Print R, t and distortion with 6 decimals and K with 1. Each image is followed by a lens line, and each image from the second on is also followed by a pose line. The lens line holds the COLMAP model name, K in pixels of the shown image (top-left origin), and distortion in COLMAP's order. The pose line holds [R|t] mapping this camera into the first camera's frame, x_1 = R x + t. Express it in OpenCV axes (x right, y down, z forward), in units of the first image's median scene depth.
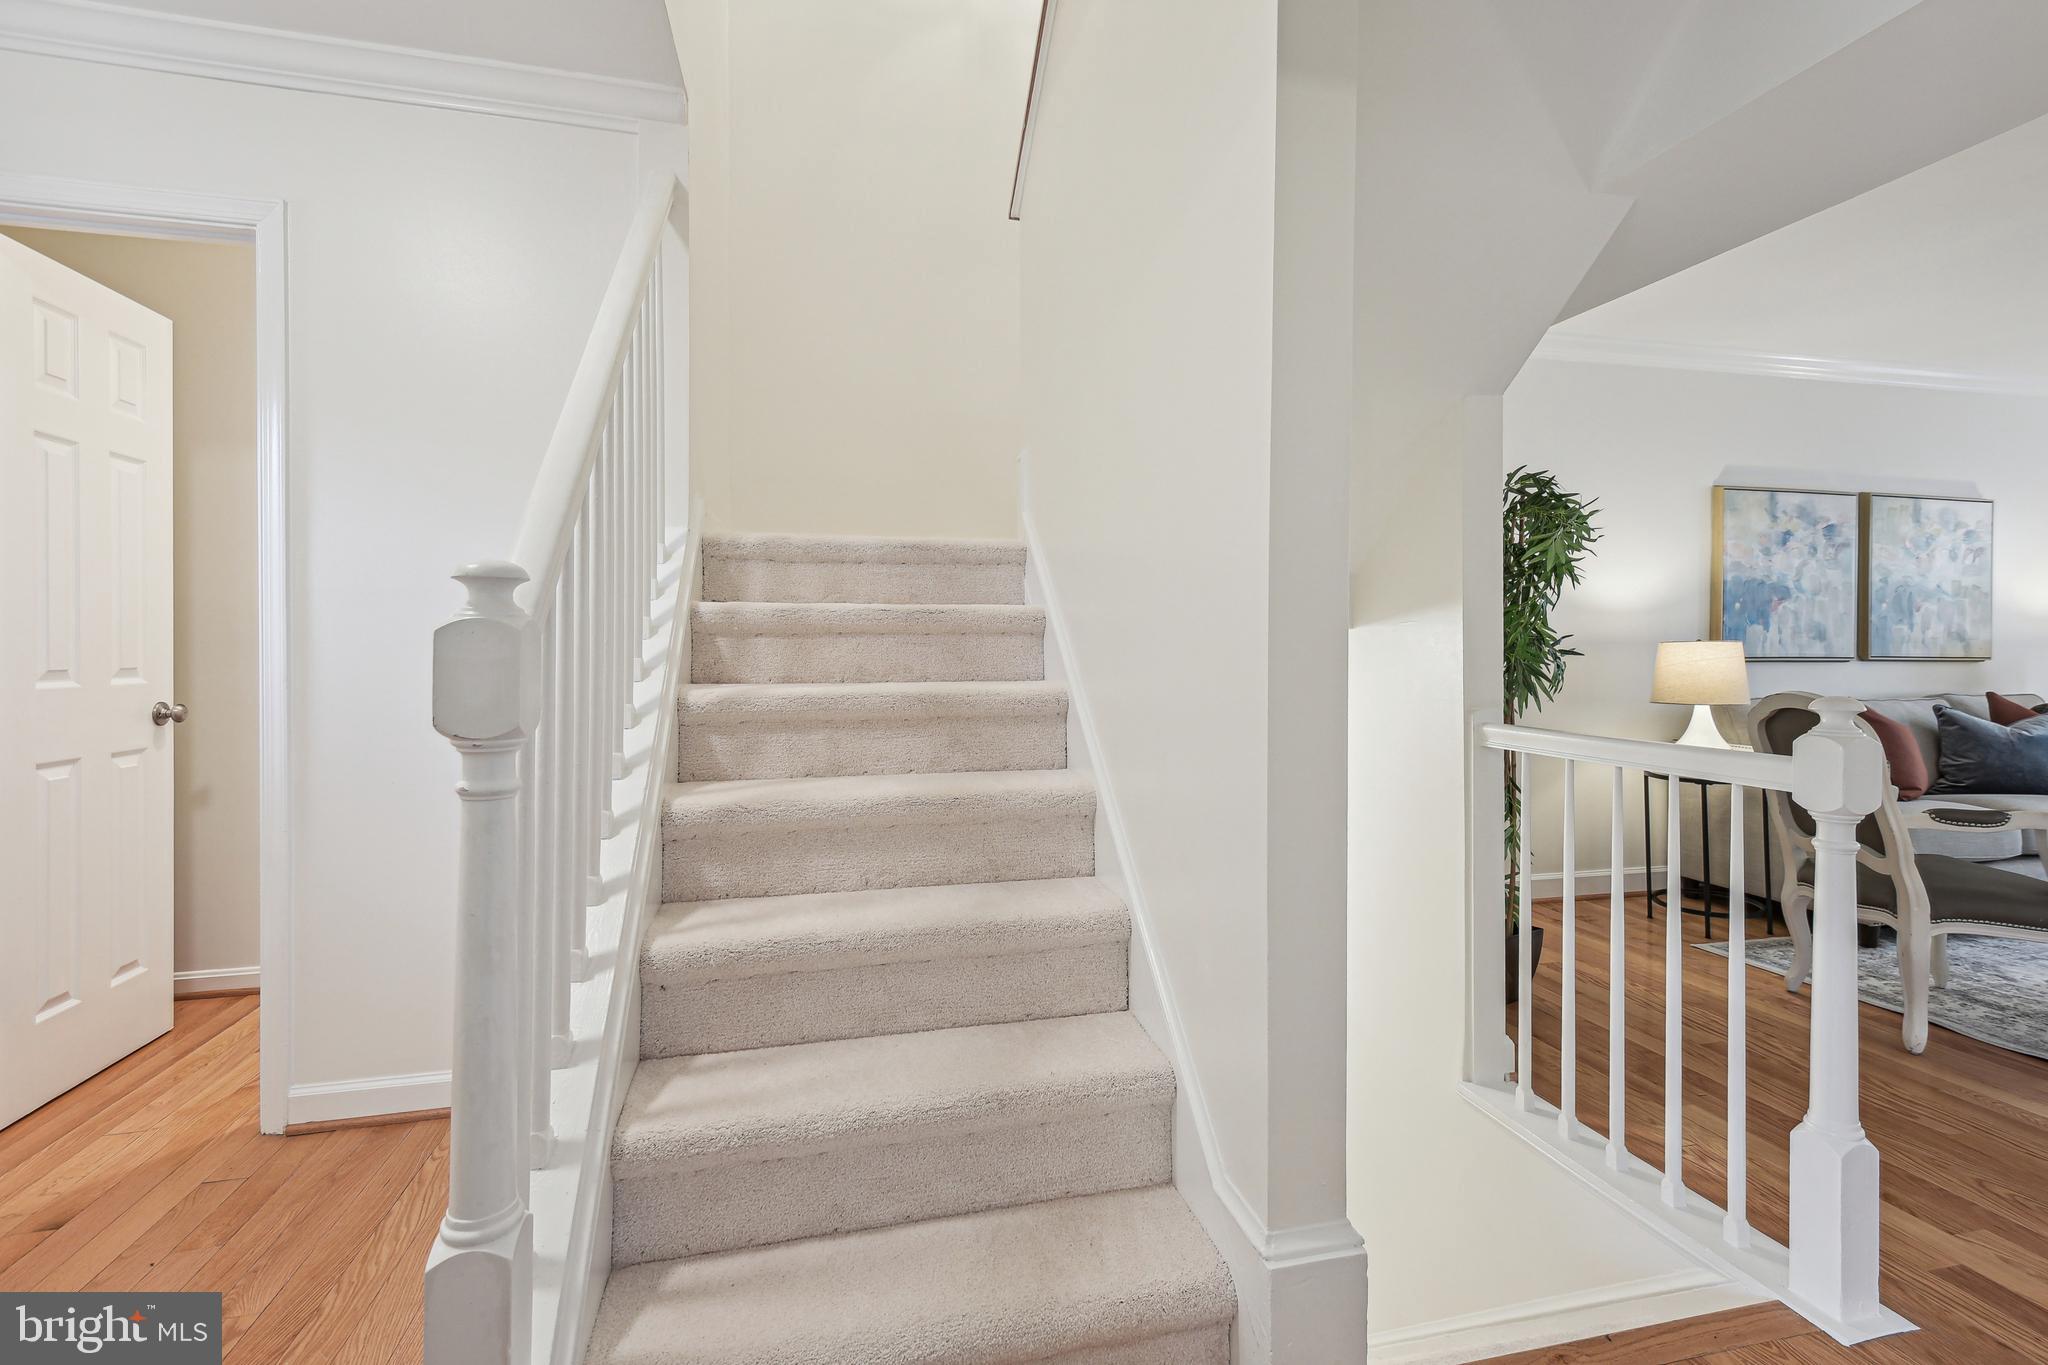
lens RADIAL K [[942.4, 0, 1026.9], [0, 942.4, 663.7], [0, 0, 1]] dist [0.001927, -0.001666]
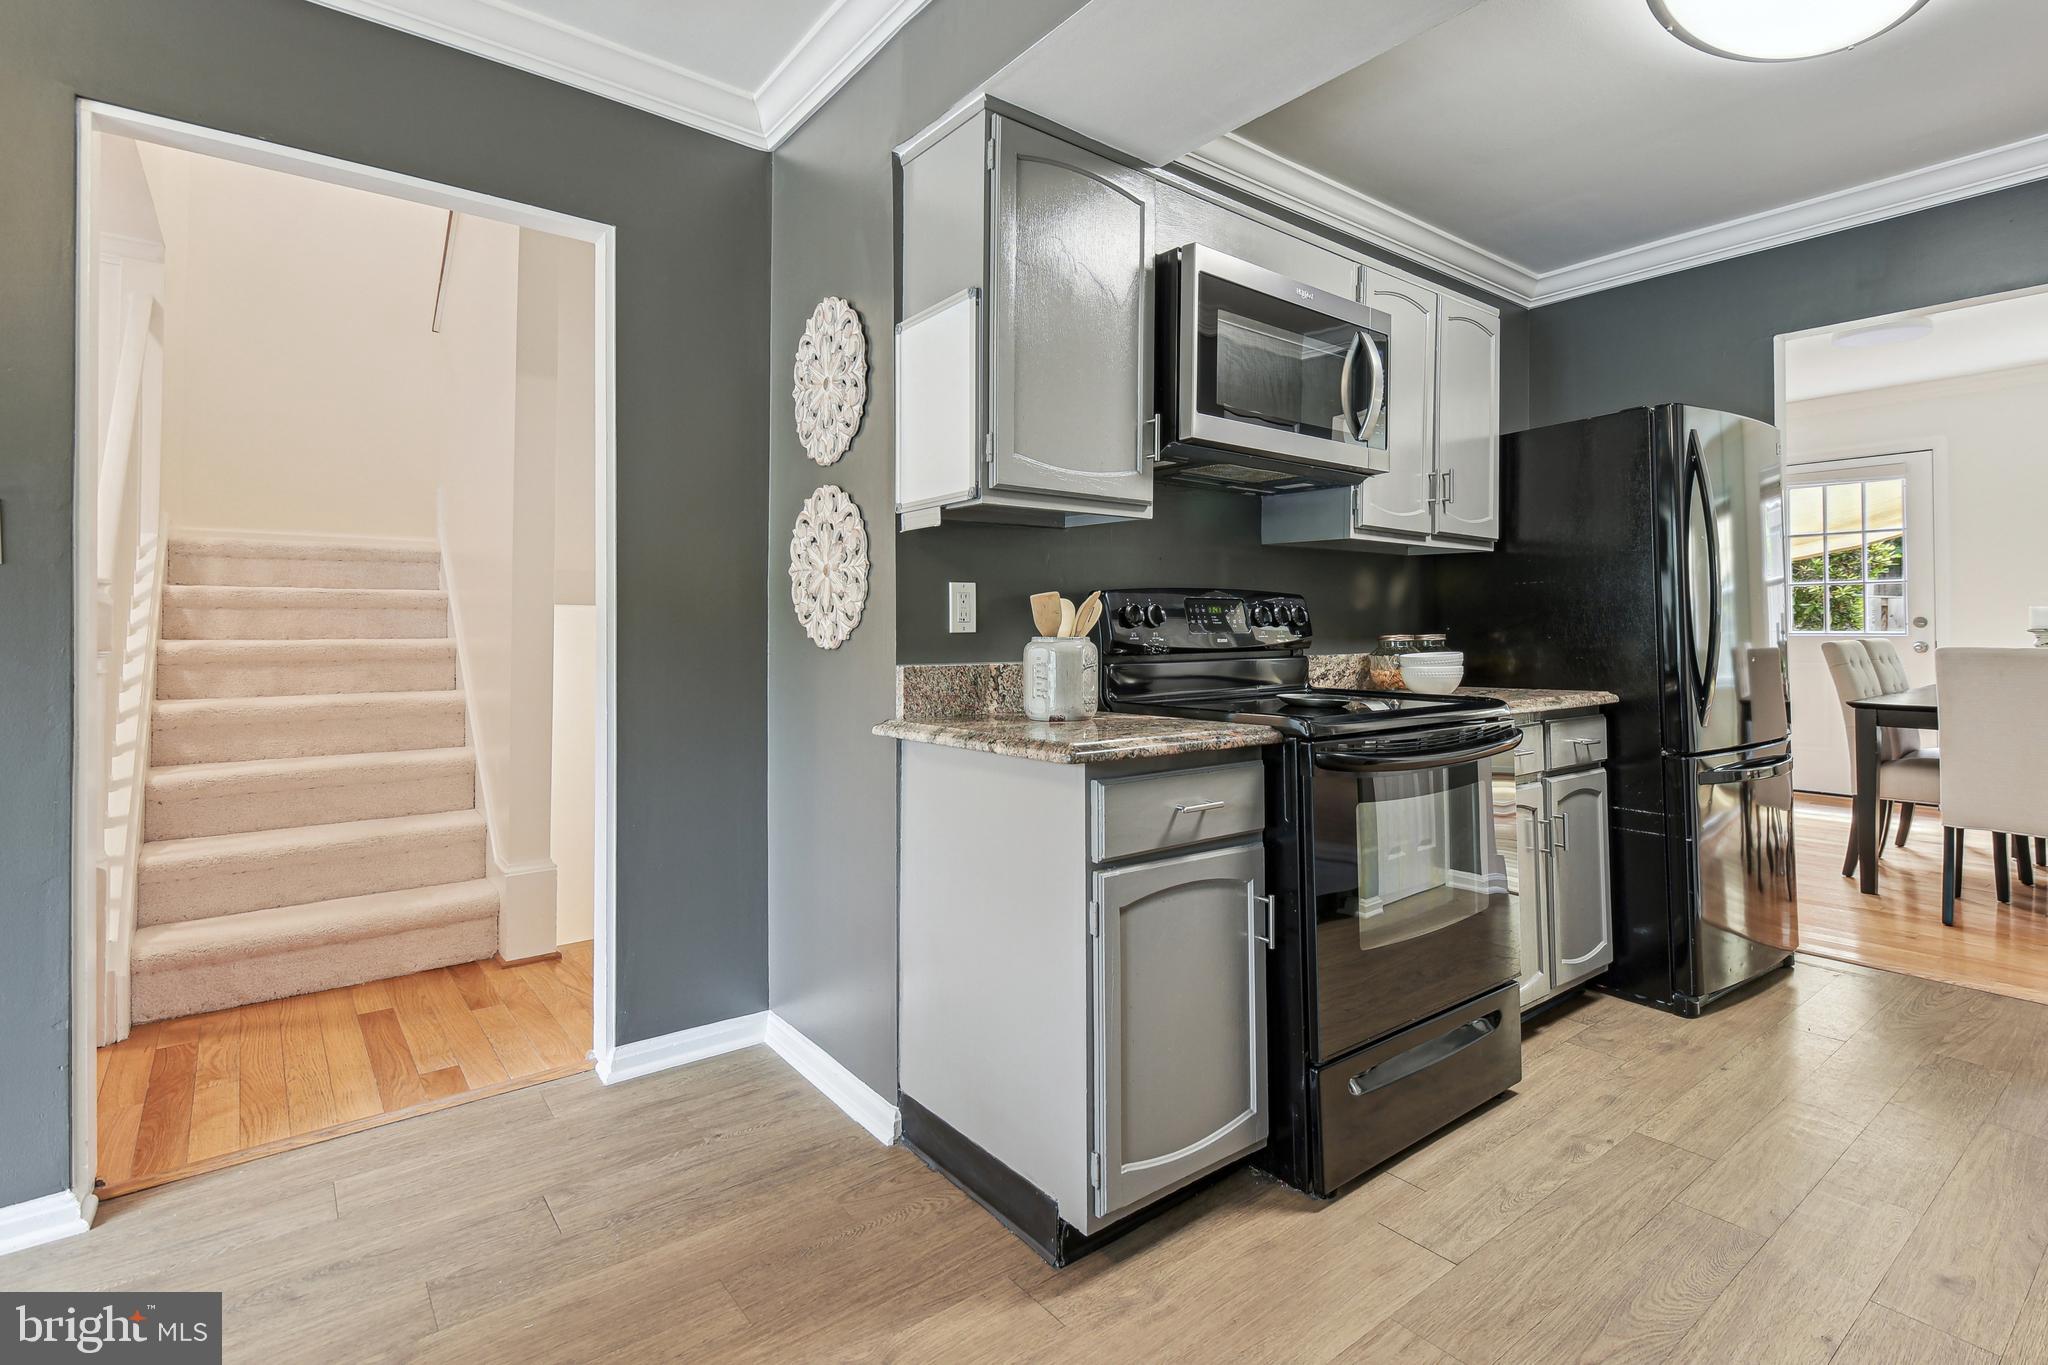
lens RADIAL K [[942.4, 0, 1035.6], [0, 942.4, 606.9], [0, 0, 1]] dist [0.001927, -0.001666]
pose [[0.886326, 0.012866, 0.462883, 0.189560], [0.003383, 0.999407, -0.034257, 0.026063], [-0.463049, 0.031929, 0.885757, -1.009885]]
